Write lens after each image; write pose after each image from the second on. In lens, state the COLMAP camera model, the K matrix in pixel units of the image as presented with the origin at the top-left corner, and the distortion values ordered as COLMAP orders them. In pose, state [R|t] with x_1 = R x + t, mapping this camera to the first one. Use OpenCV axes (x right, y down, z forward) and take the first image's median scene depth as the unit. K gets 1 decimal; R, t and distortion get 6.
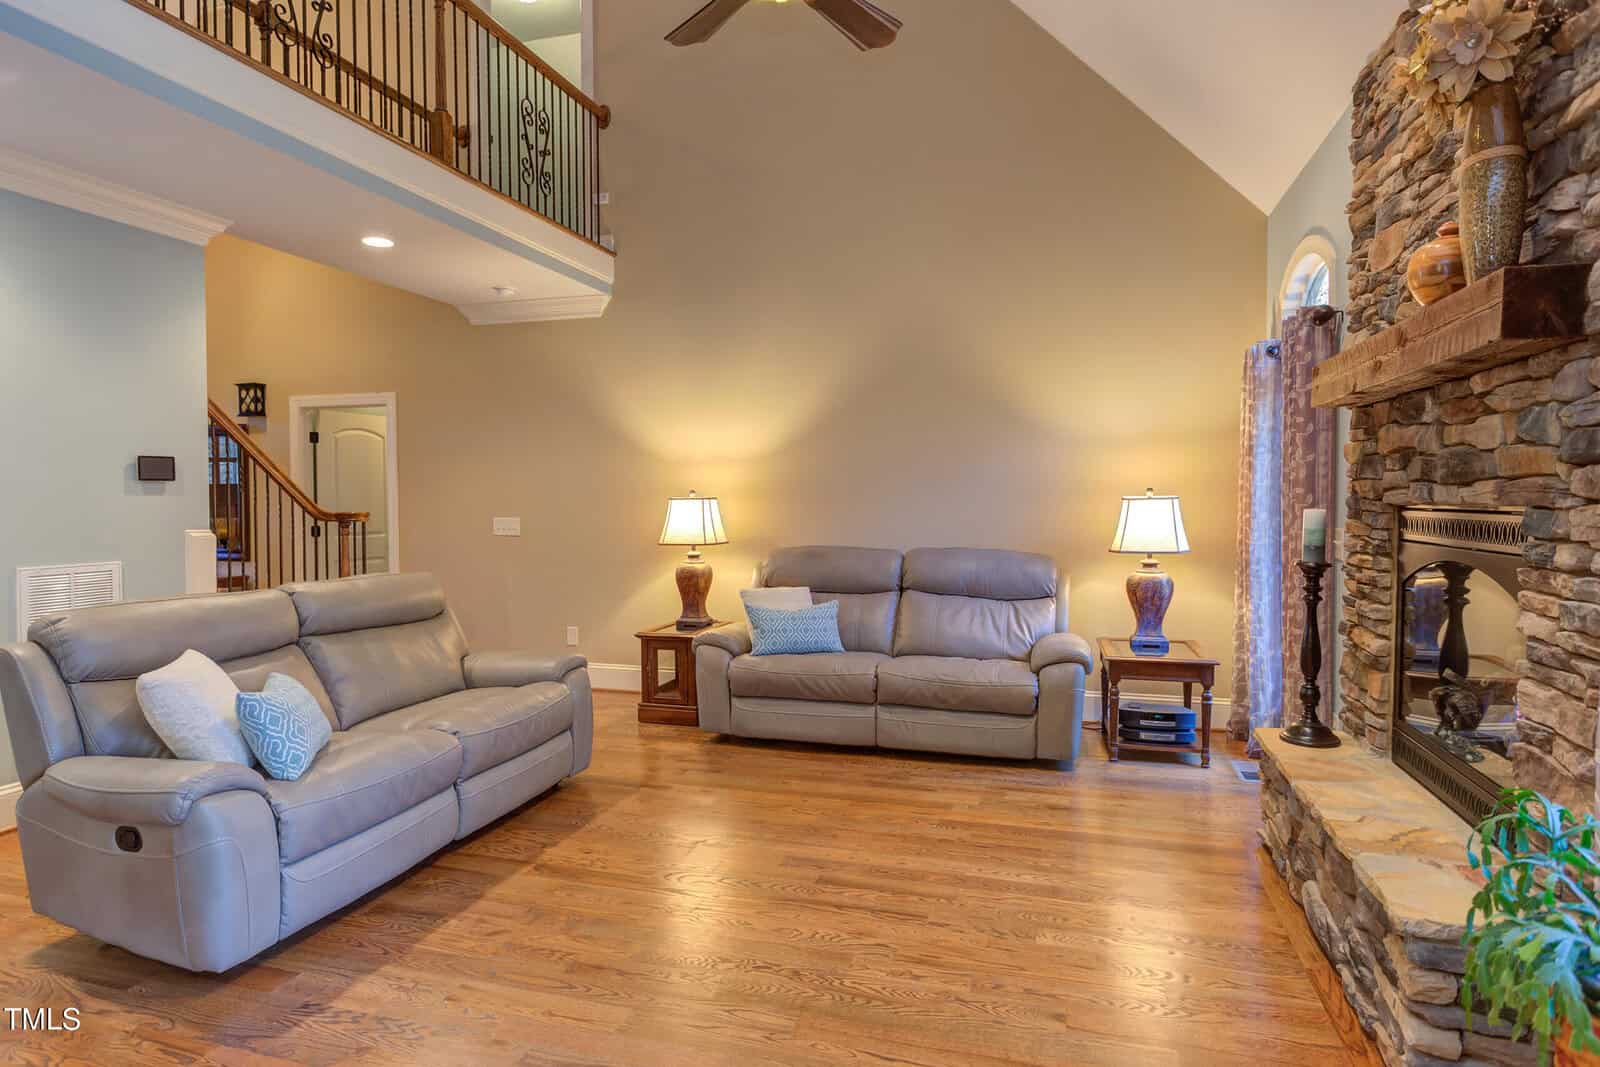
lens RADIAL K [[886.6, 0, 770.3], [0, 886.6, 522.9], [0, 0, 1]] dist [-0.003803, -0.001903]
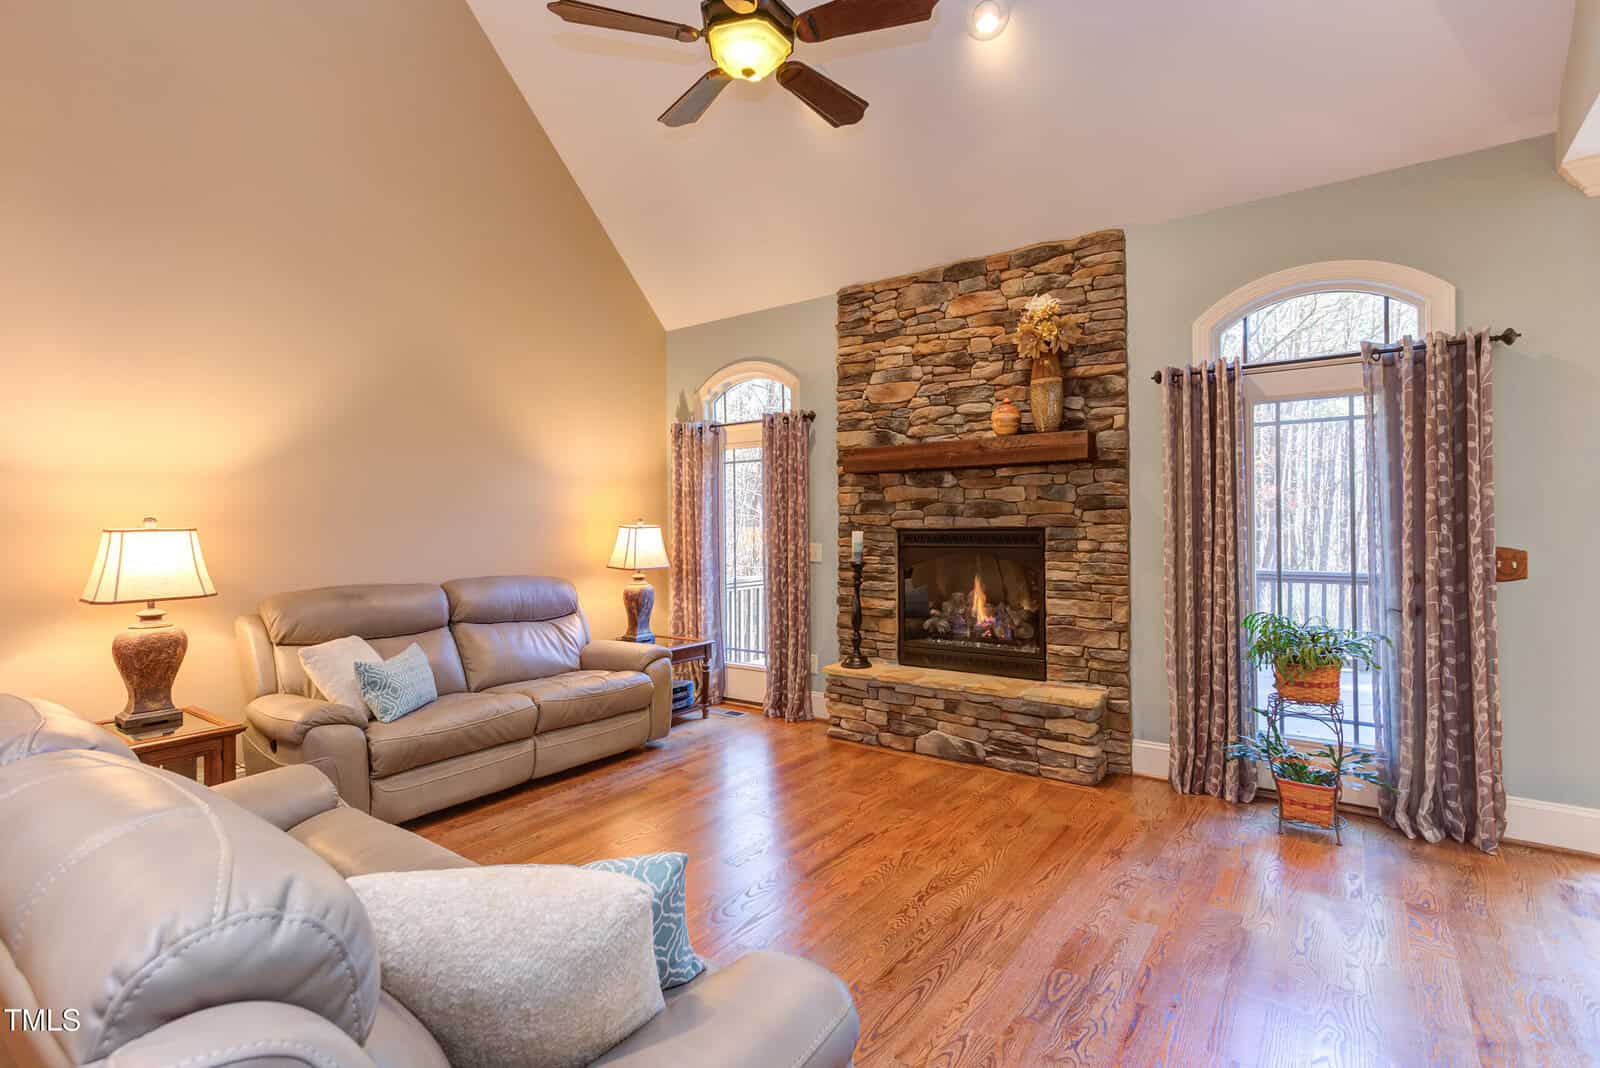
lens RADIAL K [[774.8, 0, 801.7], [0, 774.8, 524.0], [0, 0, 1]] dist [-0.001771, 0.000021]
pose [[0.307227, 0.002963, 0.951631, -0.643272], [0.034467, 0.999304, -0.014239, -0.008834], [-0.951012, 0.037175, 0.306912, 0.469675]]
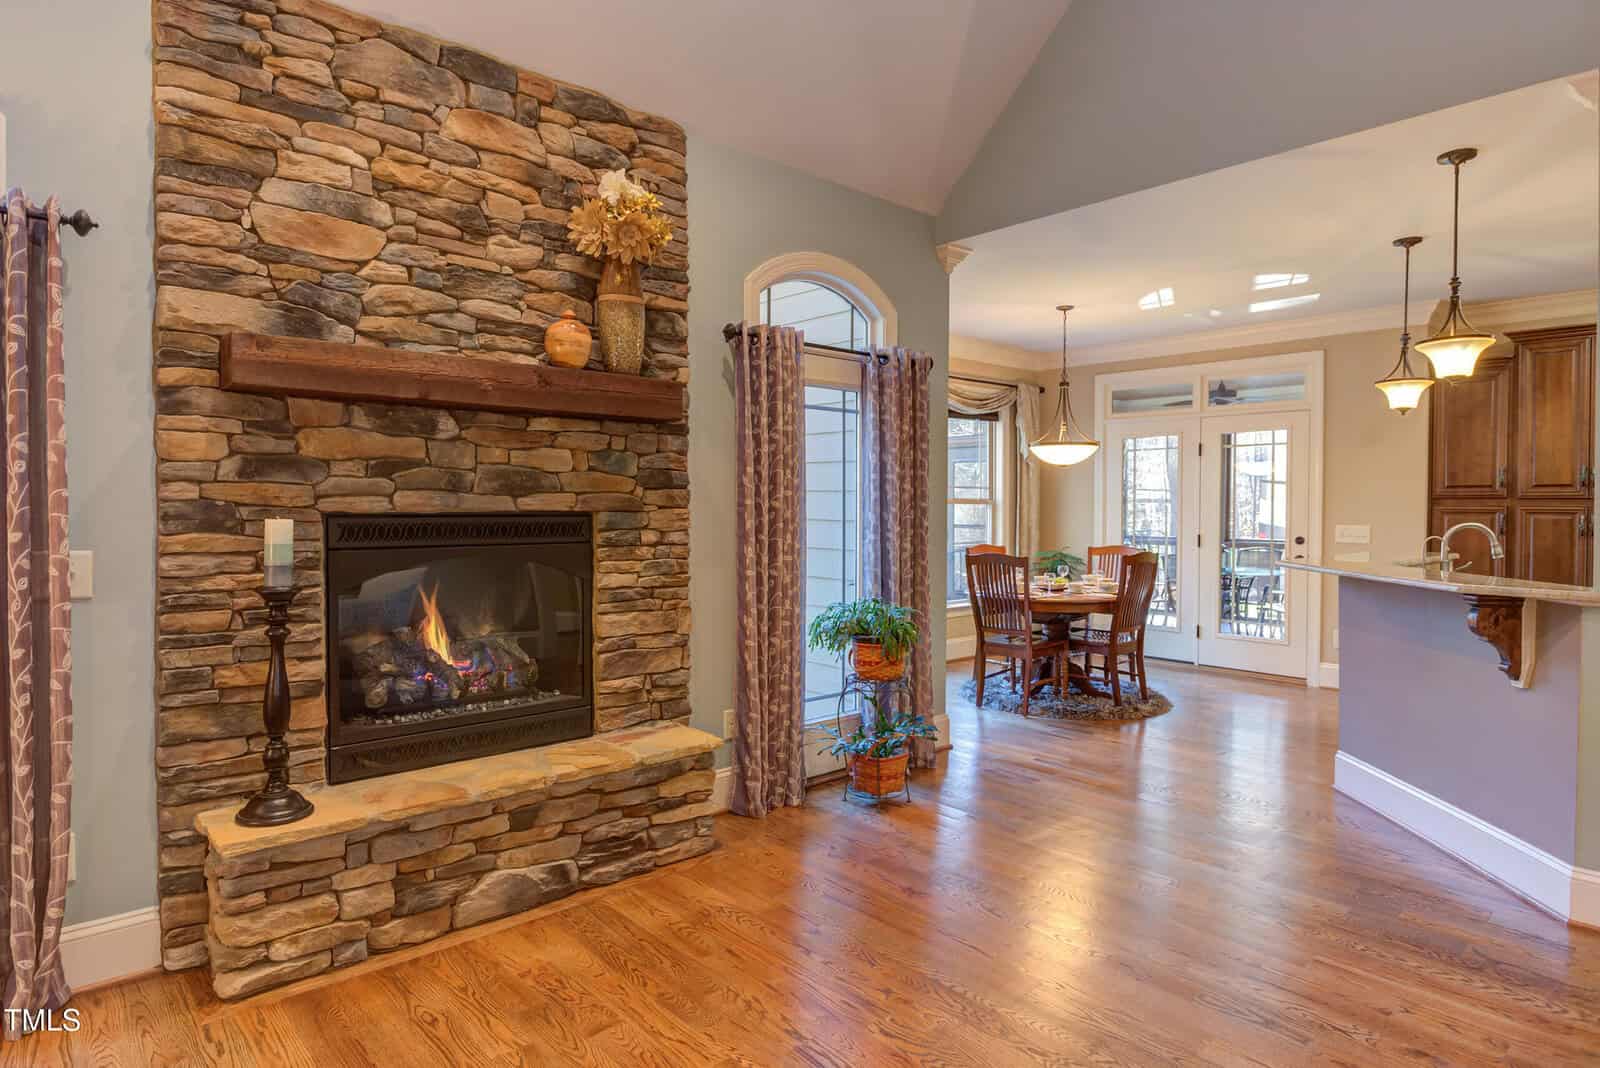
lens RADIAL K [[886.6, 0, 770.3], [0, 886.6, 523.4], [0, 0, 1]] dist [-0.003803, -0.001903]
pose [[-0.861757, -0.010859, 0.507205, -0.122815], [0.013327, 0.998941, 0.044030, -0.030417], [-0.507146, 0.044703, -0.860700, 1.077952]]
